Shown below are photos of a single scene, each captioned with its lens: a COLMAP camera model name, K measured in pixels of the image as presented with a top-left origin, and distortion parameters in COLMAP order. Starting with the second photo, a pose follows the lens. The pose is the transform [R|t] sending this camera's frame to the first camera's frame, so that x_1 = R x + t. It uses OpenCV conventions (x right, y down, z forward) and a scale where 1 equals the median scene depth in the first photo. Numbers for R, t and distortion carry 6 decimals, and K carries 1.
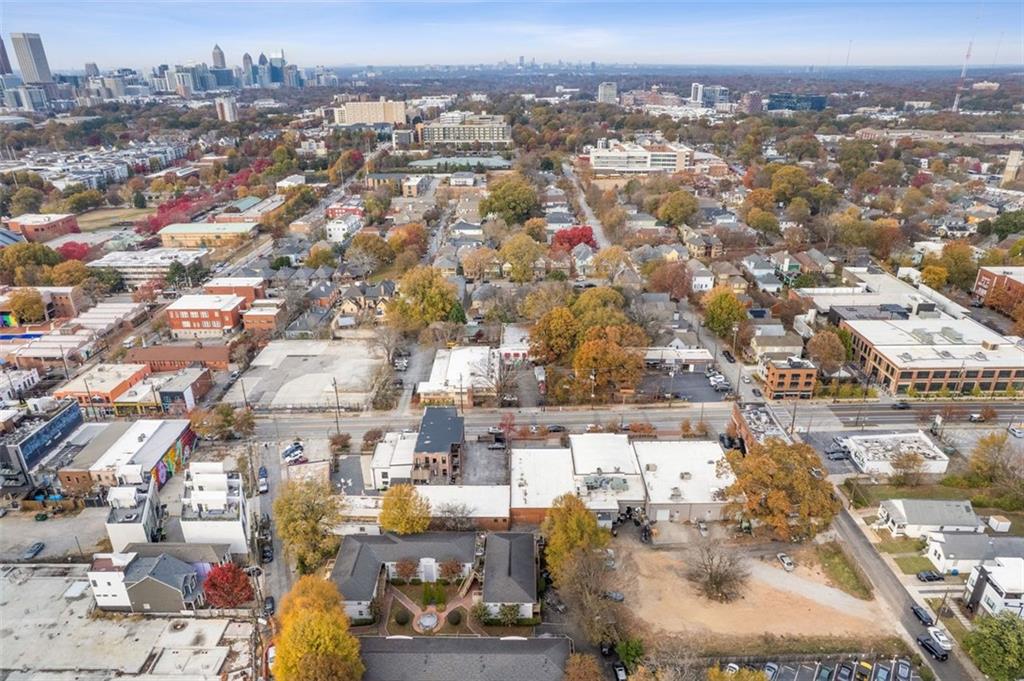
lens RADIAL K [[658.2, 0, 507.2], [0, 658.2, 339.5], [0, 0, 1]] dist [-0.070553, 0.056574]
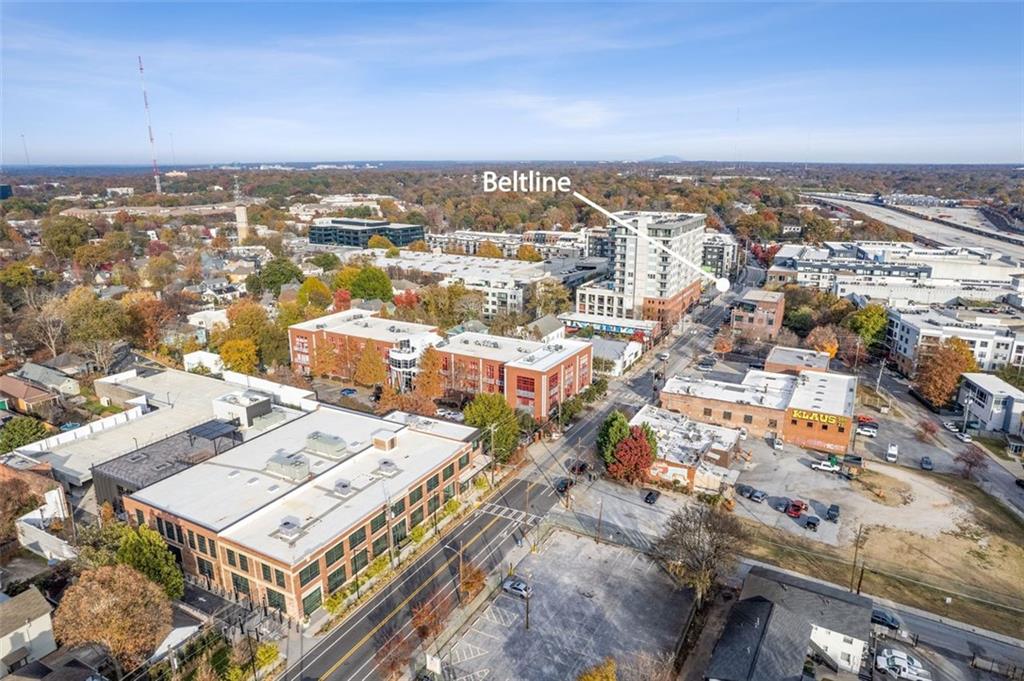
lens RADIAL K [[658.2, 0, 518.7], [0, 658.2, 343.0], [0, 0, 1]] dist [-0.070553, 0.056574]
pose [[0.469835, -0.231755, 0.851789, 0.213005], [0.341478, 0.937518, 0.066725, -0.051575], [-0.814032, 0.259517, 0.519618, 0.382741]]
